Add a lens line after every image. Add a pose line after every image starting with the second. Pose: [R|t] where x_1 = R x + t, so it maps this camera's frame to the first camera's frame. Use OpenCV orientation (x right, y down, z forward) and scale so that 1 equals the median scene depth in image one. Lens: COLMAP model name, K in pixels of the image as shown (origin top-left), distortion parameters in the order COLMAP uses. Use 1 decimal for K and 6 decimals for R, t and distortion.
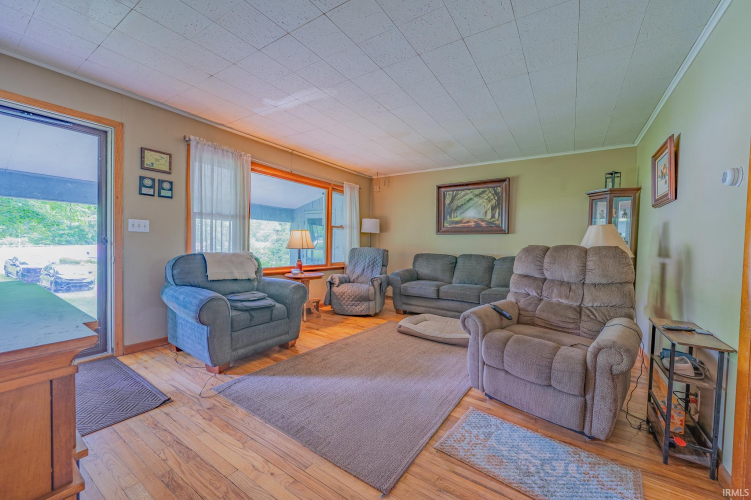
lens RADIAL K [[295.9, 0, 374.6], [0, 295.9, 251.6], [0, 0, 1]] dist [-0.000320, 0.000050]
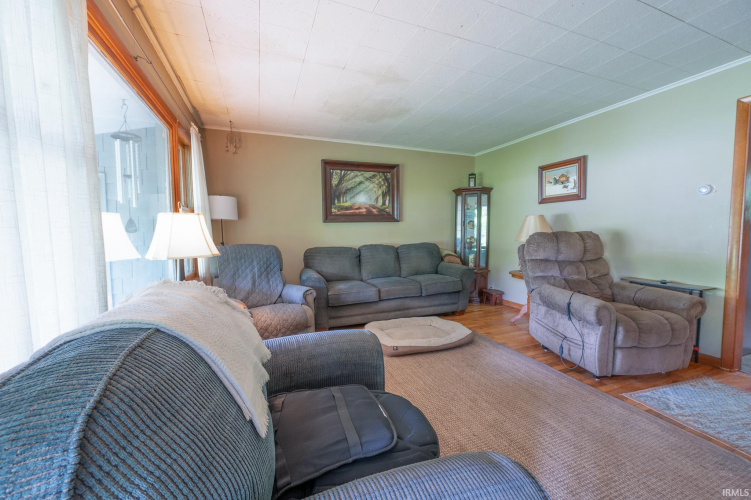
lens RADIAL K [[295.9, 0, 376.4], [0, 295.9, 249.5], [0, 0, 1]] dist [-0.000320, 0.000050]
pose [[0.565628, -0.075969, 0.821154, -0.395145], [0.046724, 0.997100, 0.060063, -0.028759], [-0.823336, 0.004395, 0.567537, 0.466982]]
